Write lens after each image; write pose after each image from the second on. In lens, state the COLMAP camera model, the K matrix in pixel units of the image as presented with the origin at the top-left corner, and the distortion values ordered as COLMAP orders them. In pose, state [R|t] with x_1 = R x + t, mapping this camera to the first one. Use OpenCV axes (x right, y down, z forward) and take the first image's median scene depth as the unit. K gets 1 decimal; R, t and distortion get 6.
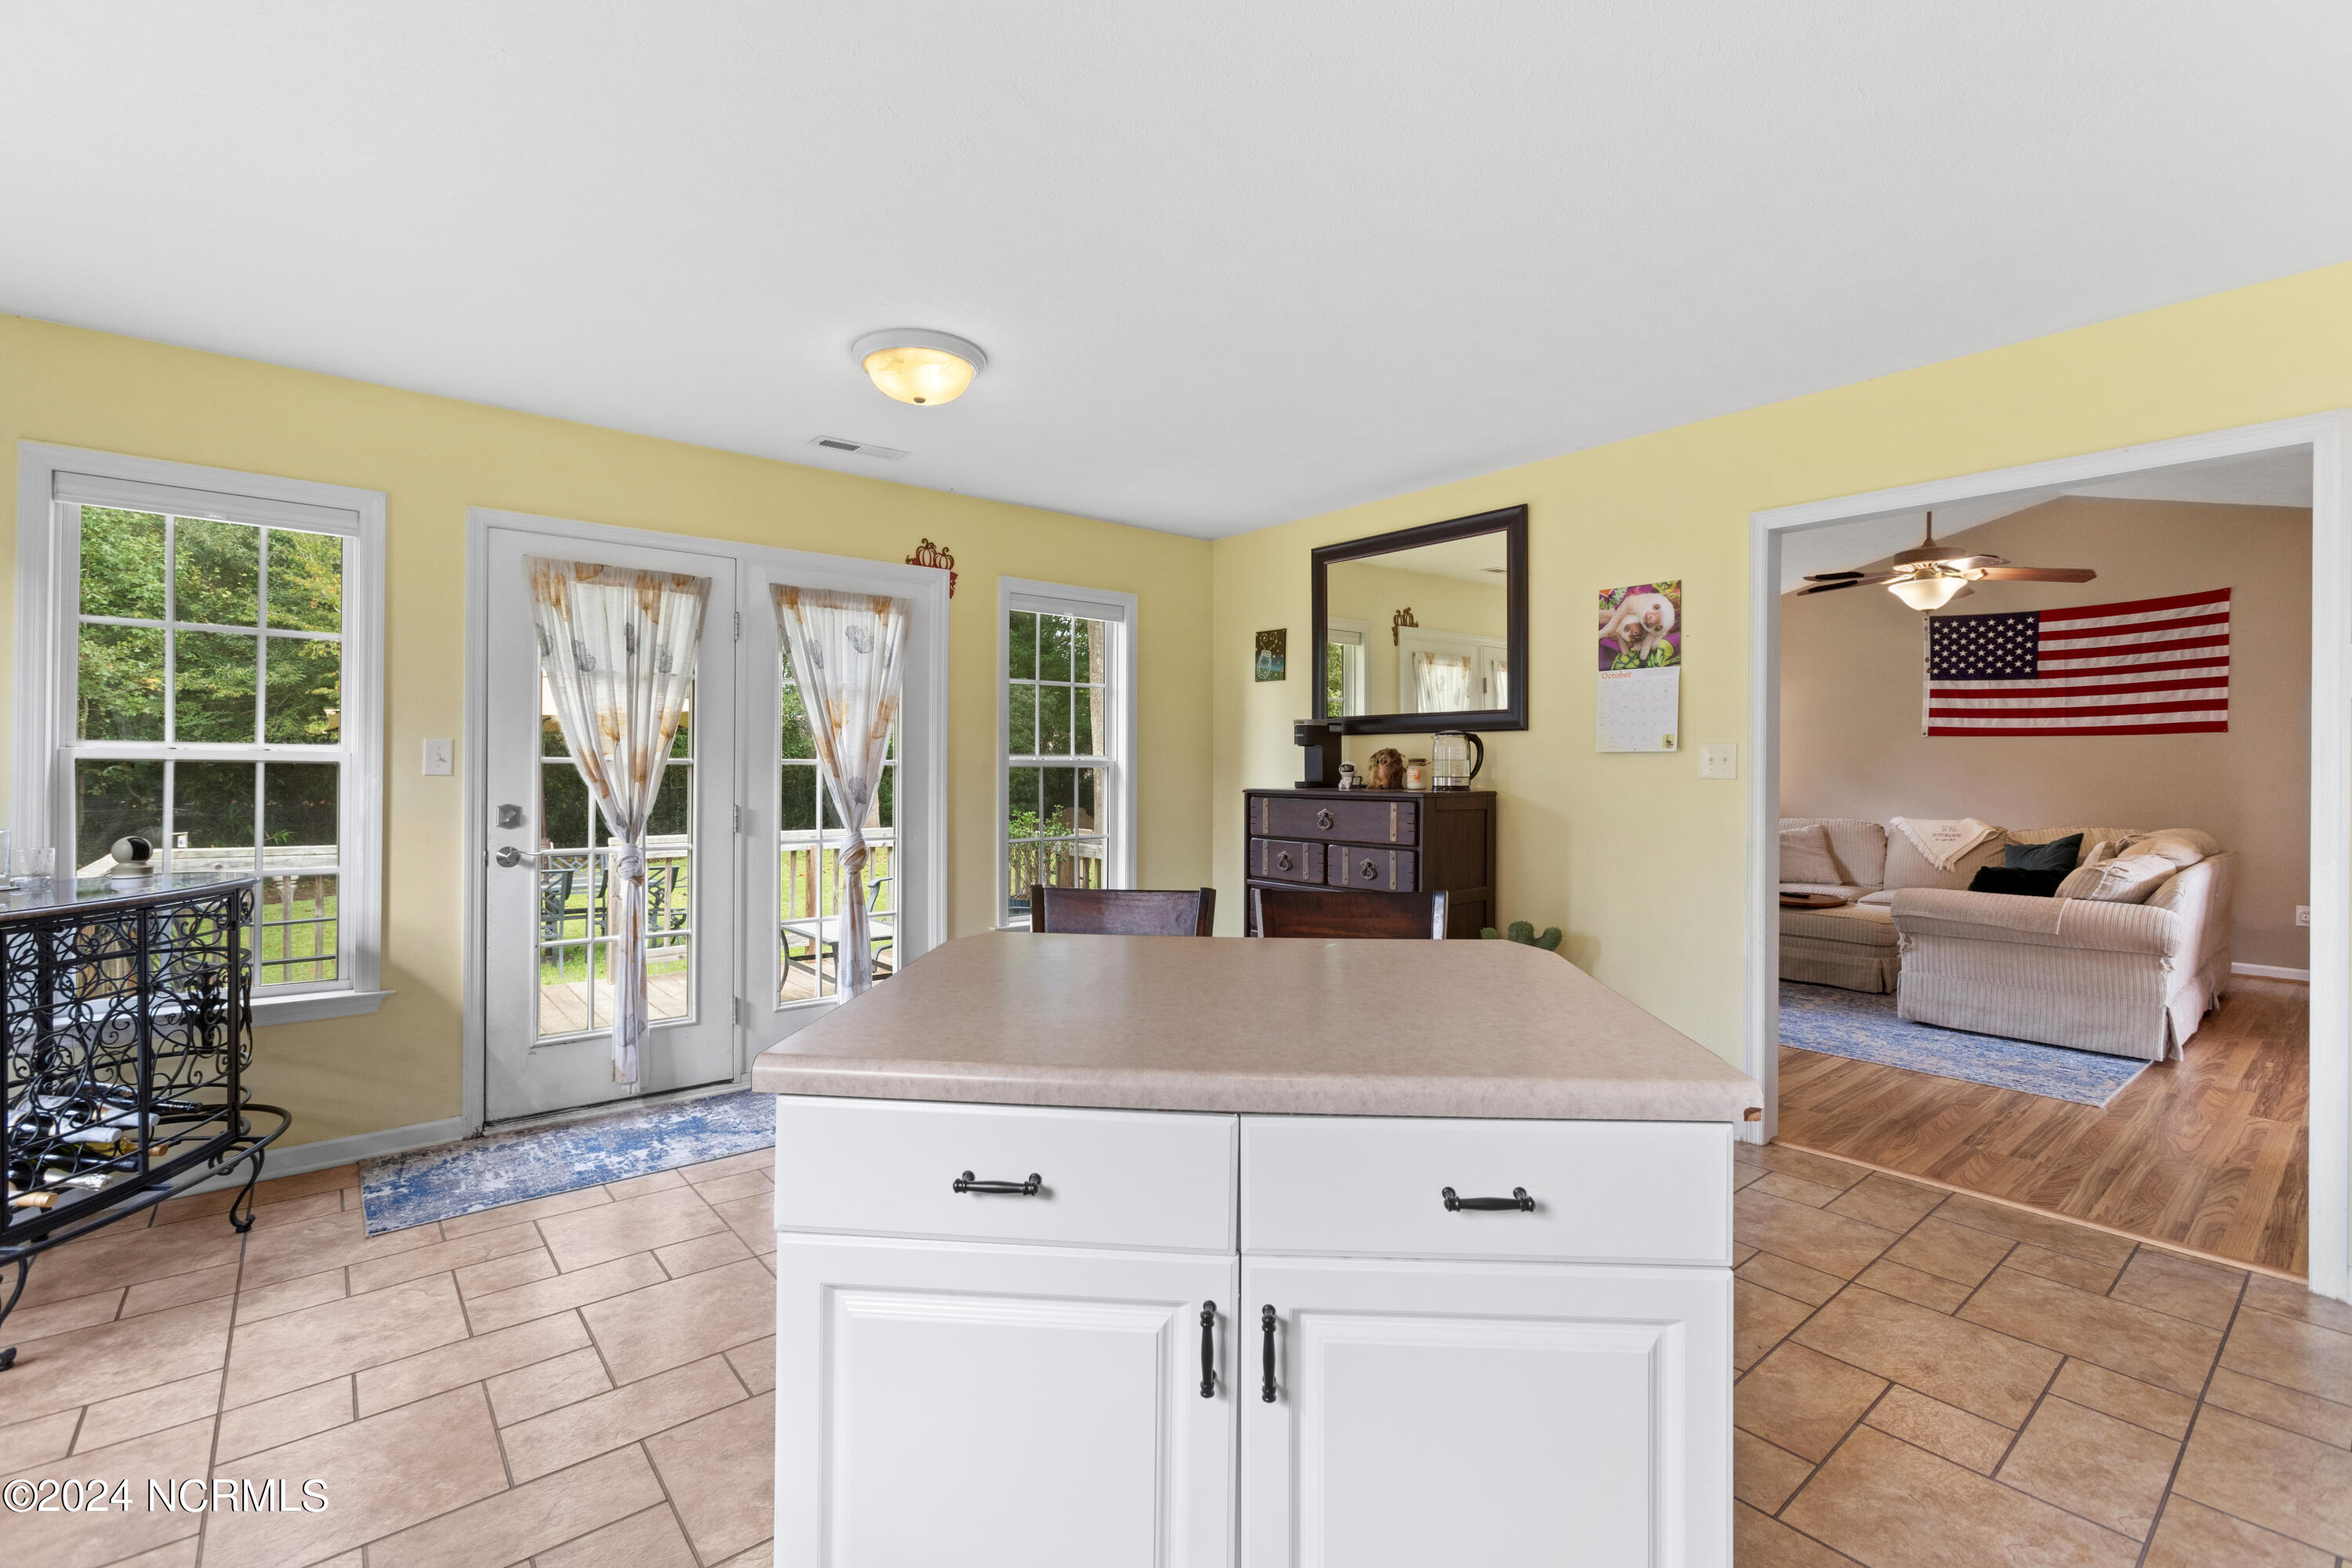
lens RADIAL K [[1063.0, 0, 1156.1], [0, 1063.0, 762.7], [0, 0, 1]] dist [-0.003022, 0.000596]
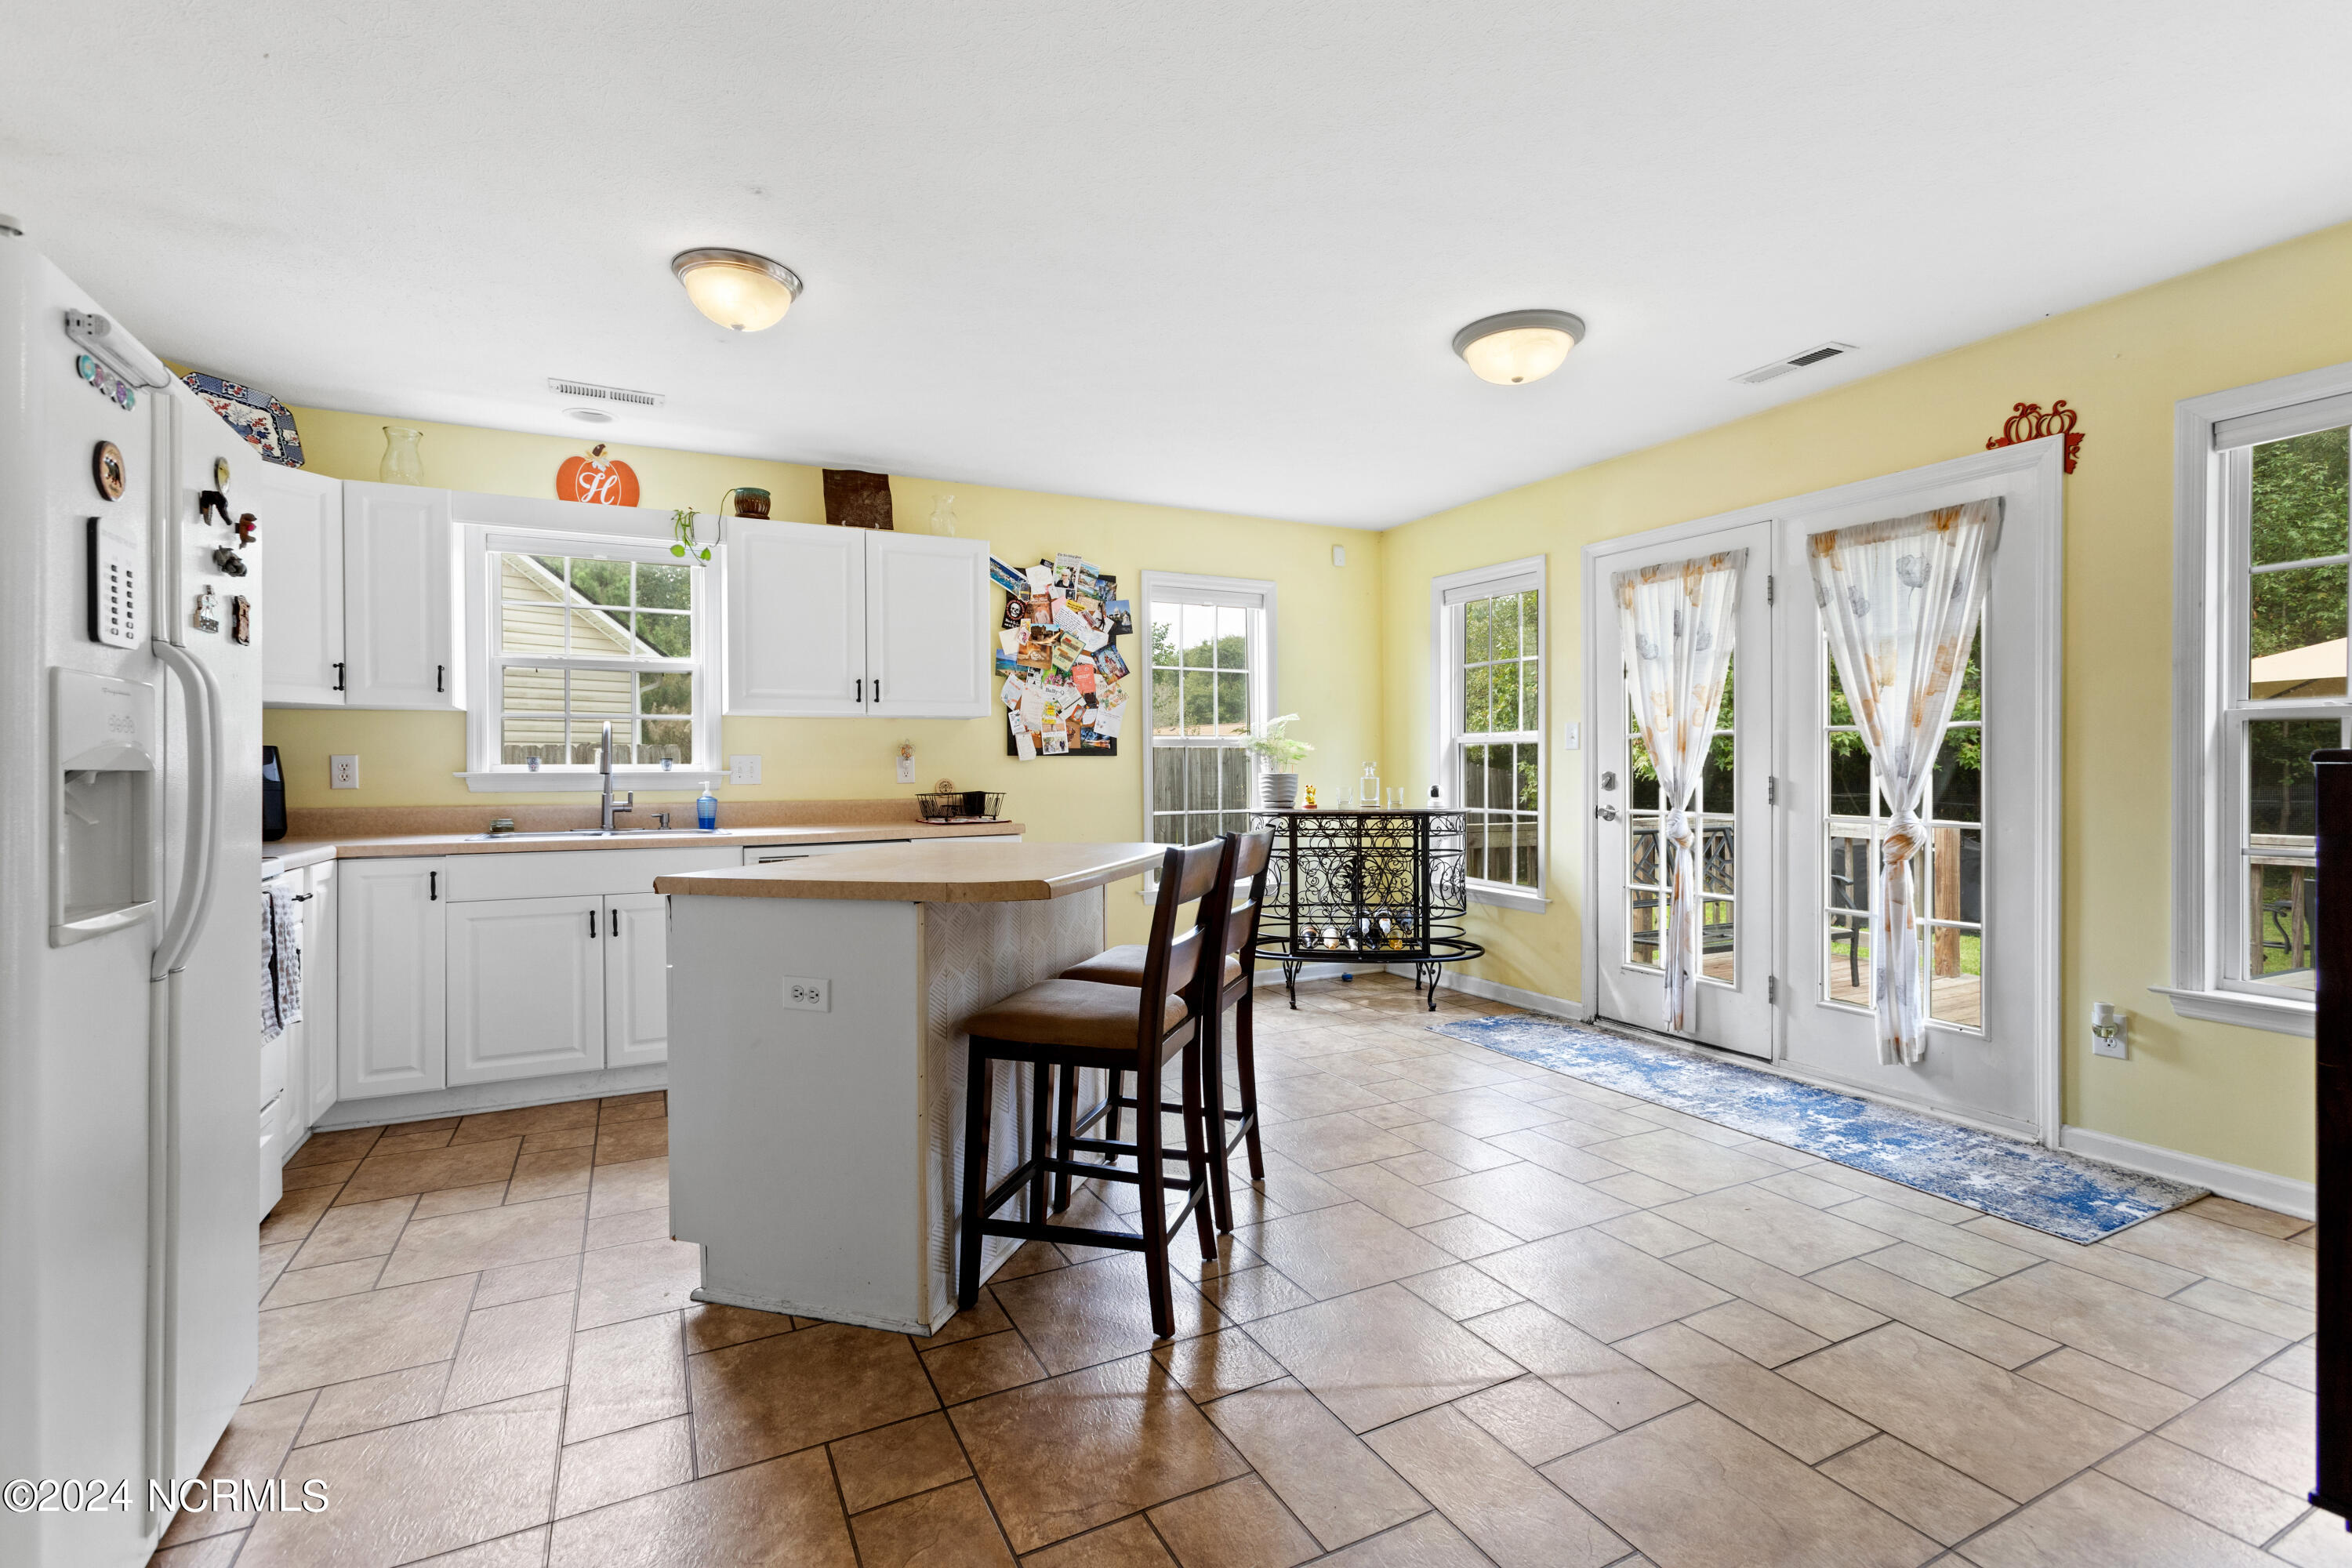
lens RADIAL K [[1063.0, 0, 1176.5], [0, 1063.0, 773.3], [0, 0, 1]] dist [-0.003022, 0.000596]
pose [[-0.210249, 0.002988, -0.977643, 0.714889], [0.004204, 0.999989, 0.002152, 0.035520], [0.977639, -0.003658, -0.210259, 0.735867]]
